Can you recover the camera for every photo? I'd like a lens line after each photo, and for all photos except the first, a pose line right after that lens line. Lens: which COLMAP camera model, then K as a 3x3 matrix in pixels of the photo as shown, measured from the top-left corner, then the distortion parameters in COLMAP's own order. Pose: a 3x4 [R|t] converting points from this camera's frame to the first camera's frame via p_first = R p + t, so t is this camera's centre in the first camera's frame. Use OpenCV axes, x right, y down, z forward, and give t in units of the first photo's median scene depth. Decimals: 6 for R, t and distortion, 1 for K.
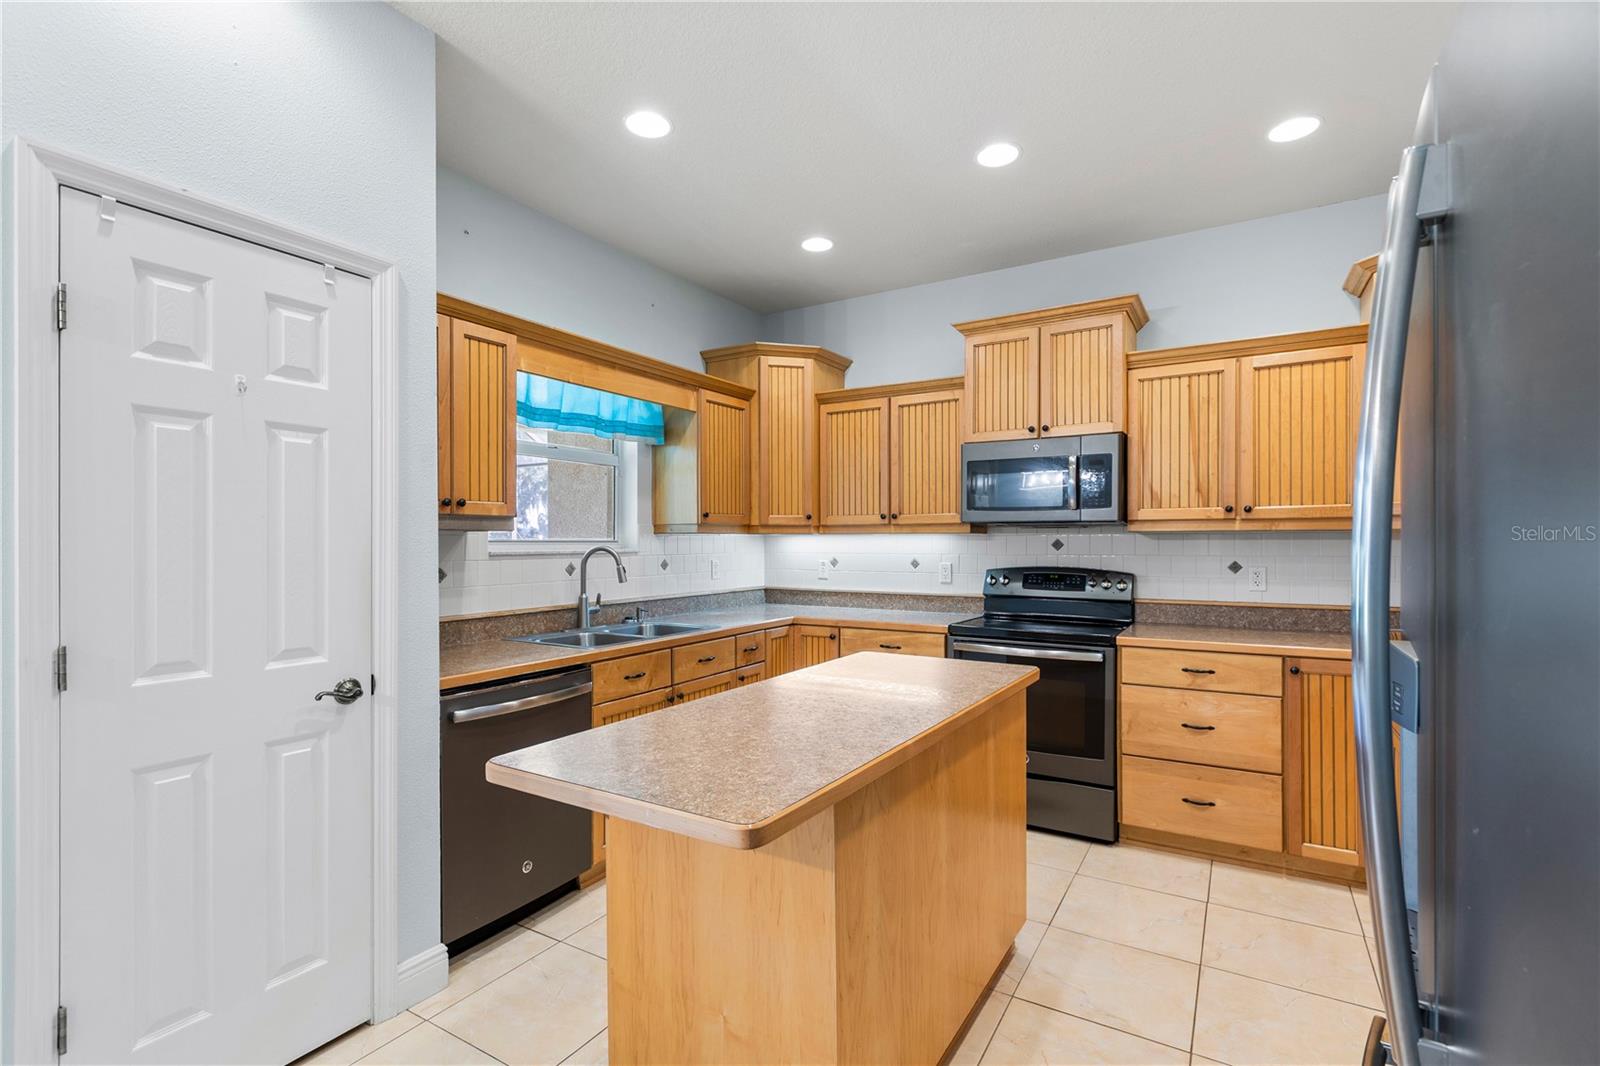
lens RADIAL K [[728.2, 0, 810.8], [0, 728.2, 544.8], [0, 0, 1]] dist [0.001445, 0.000122]
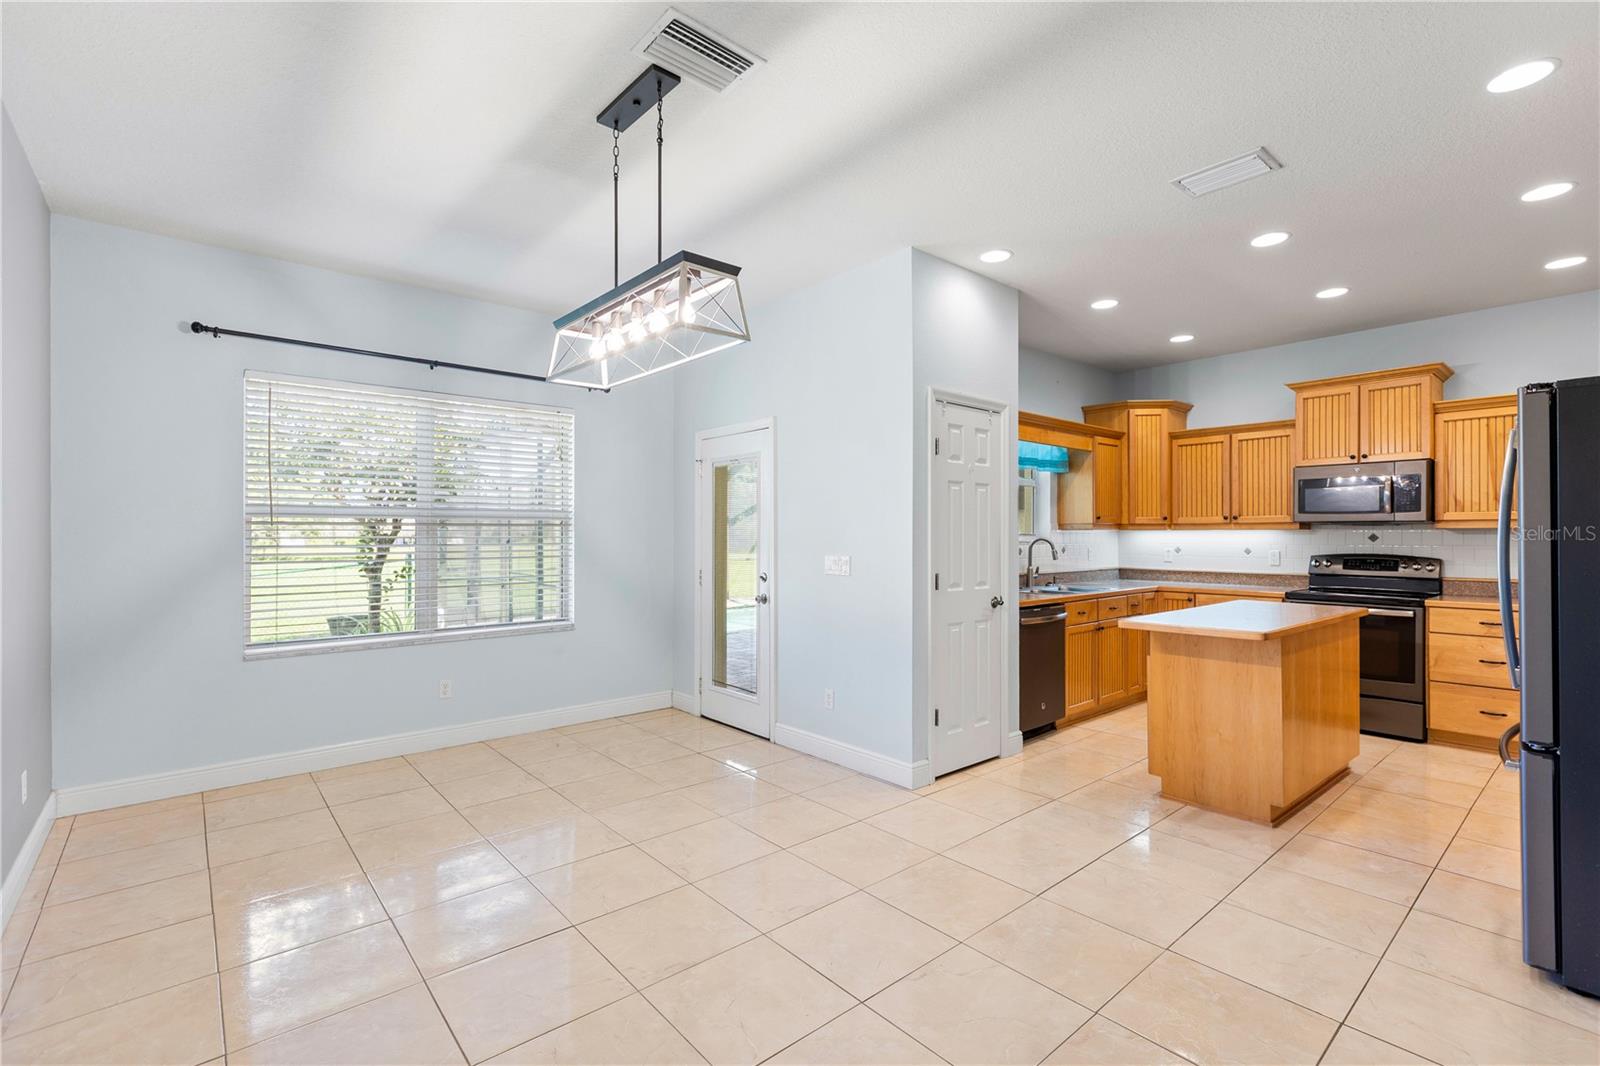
lens RADIAL K [[716.2, 0, 800.0], [0, 716.2, 533.0], [0, 0, 1]] dist [-0.000545, -0.000822]
pose [[0.946394, 0.000839, -0.323012, -0.271045], [-0.003450, 0.999966, -0.007510, 0.005312], [0.322995, 0.008222, 0.946365, -0.683310]]
